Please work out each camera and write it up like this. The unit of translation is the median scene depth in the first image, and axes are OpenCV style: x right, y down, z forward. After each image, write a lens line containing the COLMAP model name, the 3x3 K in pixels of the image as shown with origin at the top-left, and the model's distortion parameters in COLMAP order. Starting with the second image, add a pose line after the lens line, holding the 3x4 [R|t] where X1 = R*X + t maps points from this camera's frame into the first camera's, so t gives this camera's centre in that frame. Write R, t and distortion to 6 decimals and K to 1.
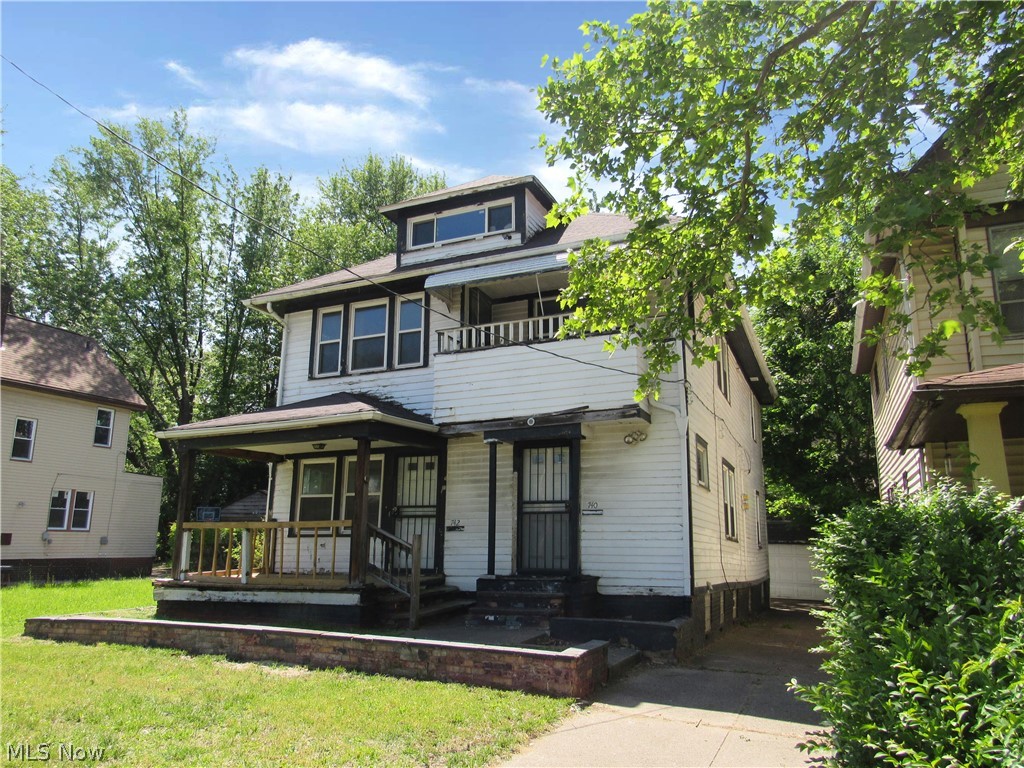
lens RADIAL K [[731.3, 0, 512.0], [0, 731.3, 384.0], [0, 0, 1]] dist [-0.020014, -0.002512]
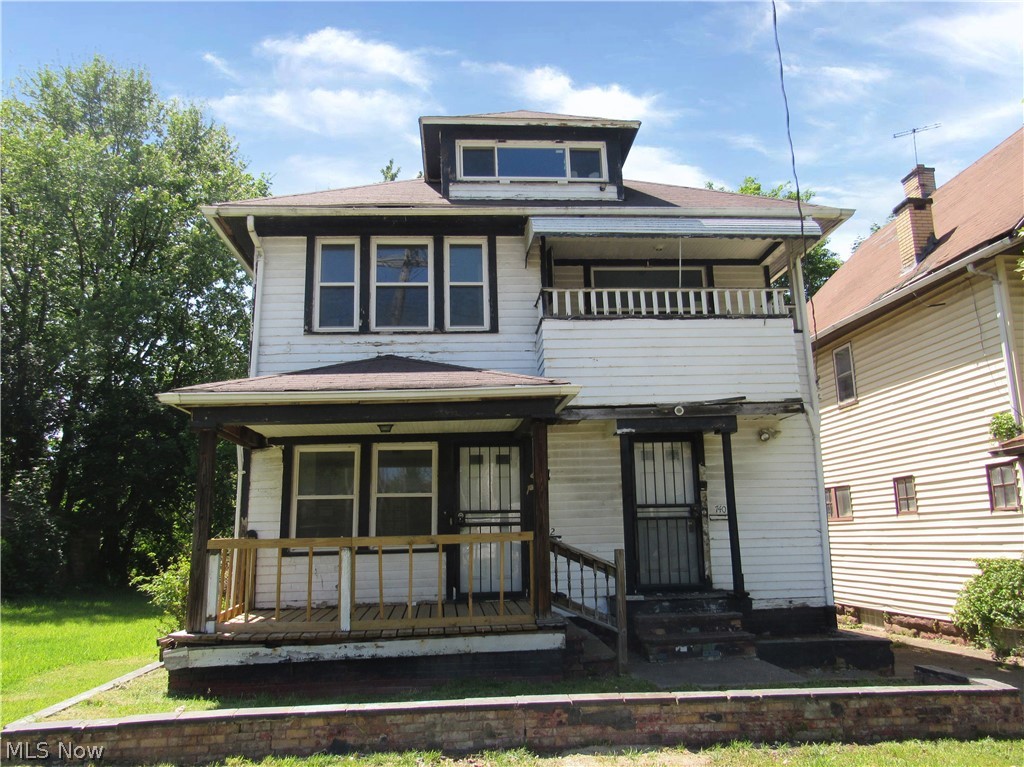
lens RADIAL K [[759.7, 0, 512.0], [0, 759.7, 383.5], [0, 0, 1]] dist [-0.017682, 0.007447]
pose [[0.882620, 0.072795, 0.464418, -0.530348], [-0.075887, 0.997044, -0.012061, 0.043685], [-0.463922, -0.024598, 0.885534, 0.302591]]
